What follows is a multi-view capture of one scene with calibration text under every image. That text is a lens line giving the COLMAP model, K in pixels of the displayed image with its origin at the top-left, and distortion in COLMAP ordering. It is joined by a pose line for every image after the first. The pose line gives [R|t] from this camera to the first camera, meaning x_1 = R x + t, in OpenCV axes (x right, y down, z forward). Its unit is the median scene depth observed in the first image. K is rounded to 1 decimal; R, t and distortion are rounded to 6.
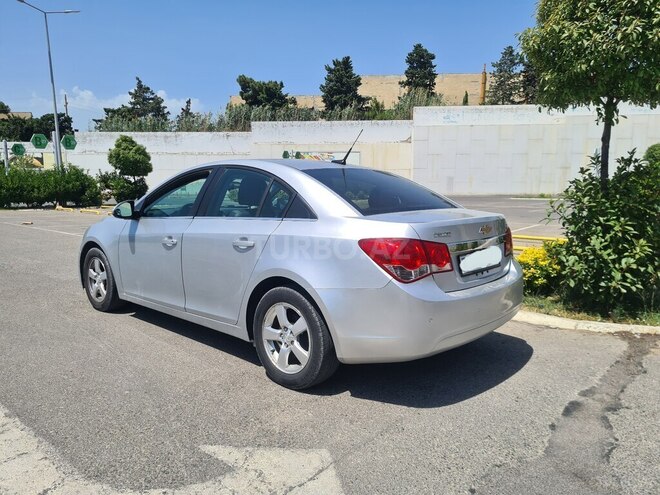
lens RADIAL K [[491.5, 0, 330.0], [0, 491.5, 247.5], [0, 0, 1]] dist [0.041086, -0.014119]
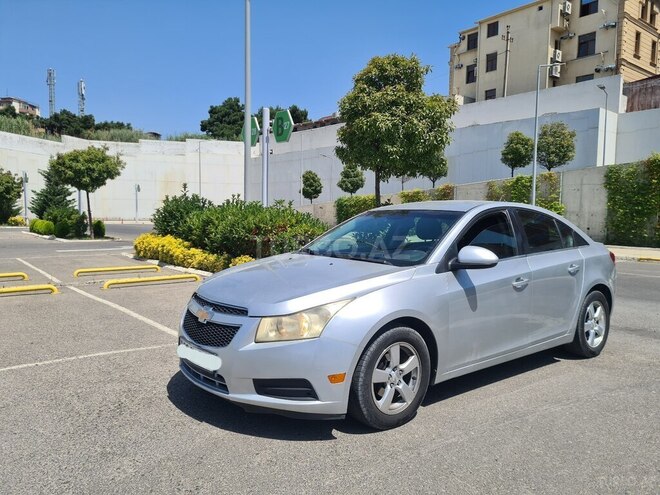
lens RADIAL K [[489.9, 0, 327.1], [0, 489.9, 248.5], [0, 0, 1]] dist [0.044746, -0.023387]
pose [[0.160111, -0.066525, 0.984855, -0.174140], [0.112268, 0.992480, 0.048788, -0.022072], [-0.980694, 0.102756, 0.166376, 0.155026]]
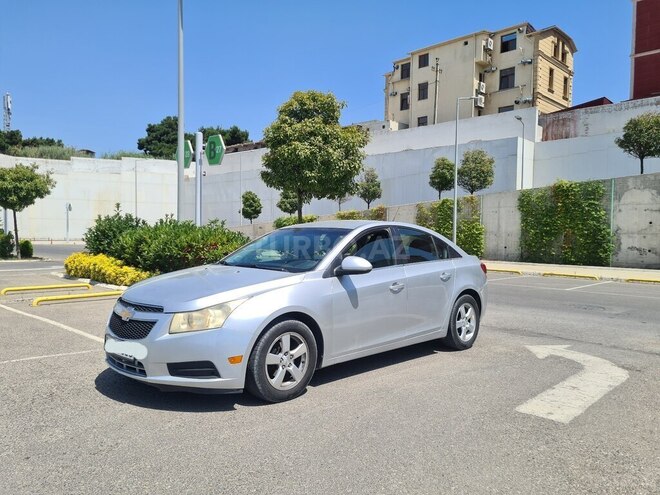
lens RADIAL K [[492.7, 0, 325.5], [0, 492.7, 250.6], [0, 0, 1]] dist [0.039270, -0.009324]
pose [[0.050112, -0.030169, 0.998288, -0.199114], [0.113936, 0.993191, 0.024296, -0.019300], [-0.992223, 0.112523, 0.053208, 0.141063]]
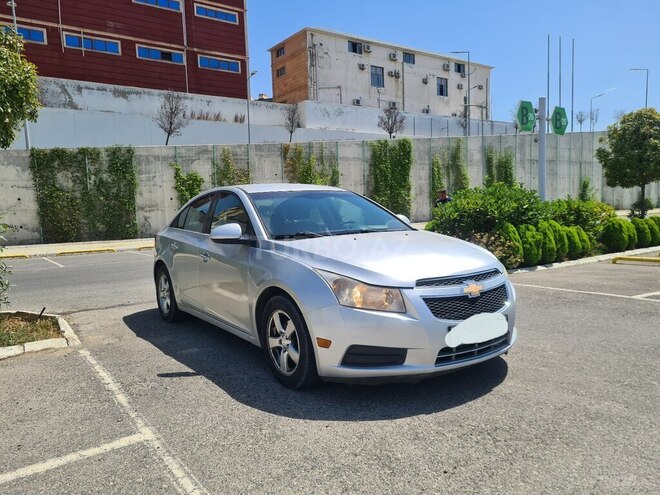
lens RADIAL K [[492.7, 0, 325.5], [0, 492.7, 250.6], [0, 0, 1]] dist [0.039270, -0.009324]
pose [[-0.970049, 0.011894, 0.242619, -0.072794], [0.064008, 0.976017, 0.208072, -0.036766], [-0.234325, 0.217369, -0.947545, 0.300163]]
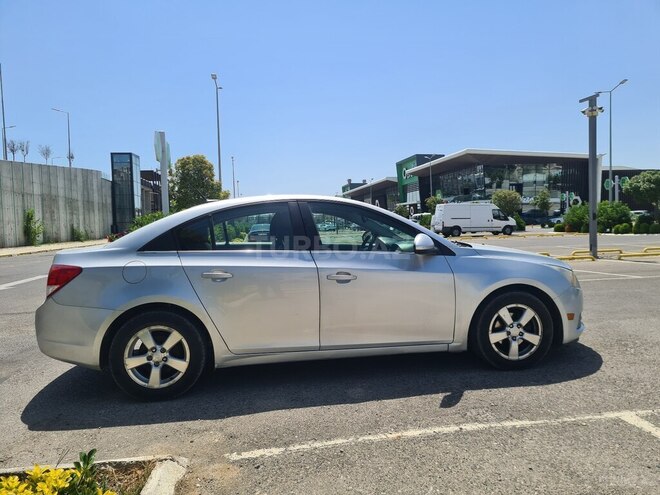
lens RADIAL K [[495.8, 0, 330.0], [0, 495.8, 247.5], [0, 0, 1]] dist [0.040035, -0.002736]
pose [[-0.638175, 0.057258, -0.767759, 0.092202], [-0.067968, 0.989147, 0.130265, -0.029659], [0.766885, 0.135315, -0.627357, 0.243696]]
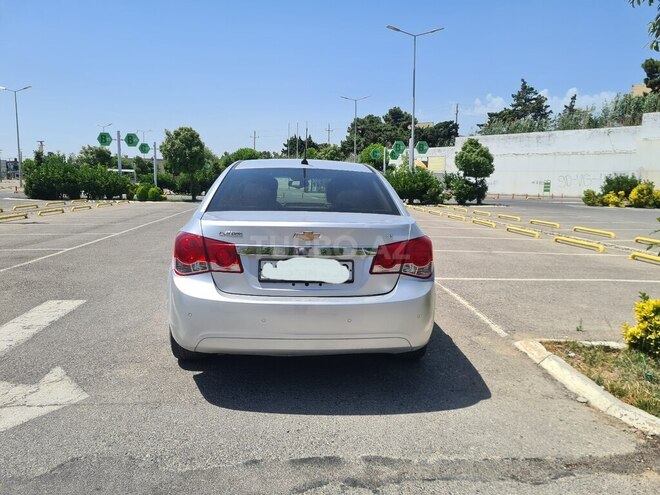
lens RADIAL K [[489.9, 0, 327.1], [0, 489.9, 248.5], [0, 0, 1]] dist [0.044746, -0.023387]
pose [[0.726370, 0.108238, -0.678728, 0.094616], [-0.108750, 0.993181, 0.042001, -0.005483], [0.678646, 0.043303, 0.733188, 0.037796]]
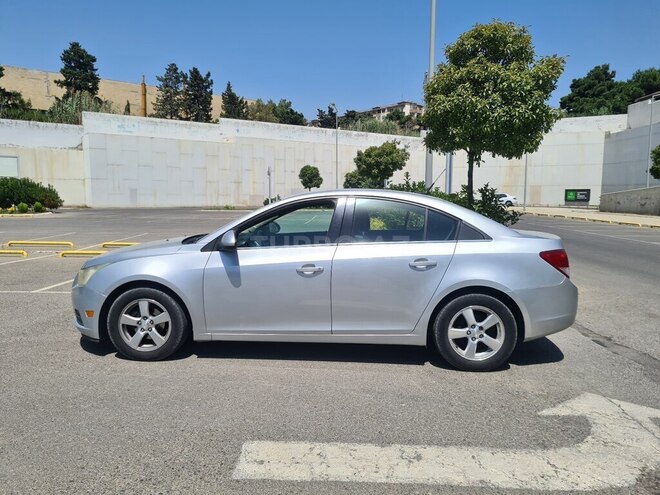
lens RADIAL K [[489.9, 0, 327.1], [0, 489.9, 248.5], [0, 0, 1]] dist [0.044746, -0.023387]
pose [[0.776877, -0.062886, 0.626504, -0.119500], [0.075067, 0.997154, 0.007005, -0.007557], [-0.625161, 0.041588, 0.779387, 0.023426]]
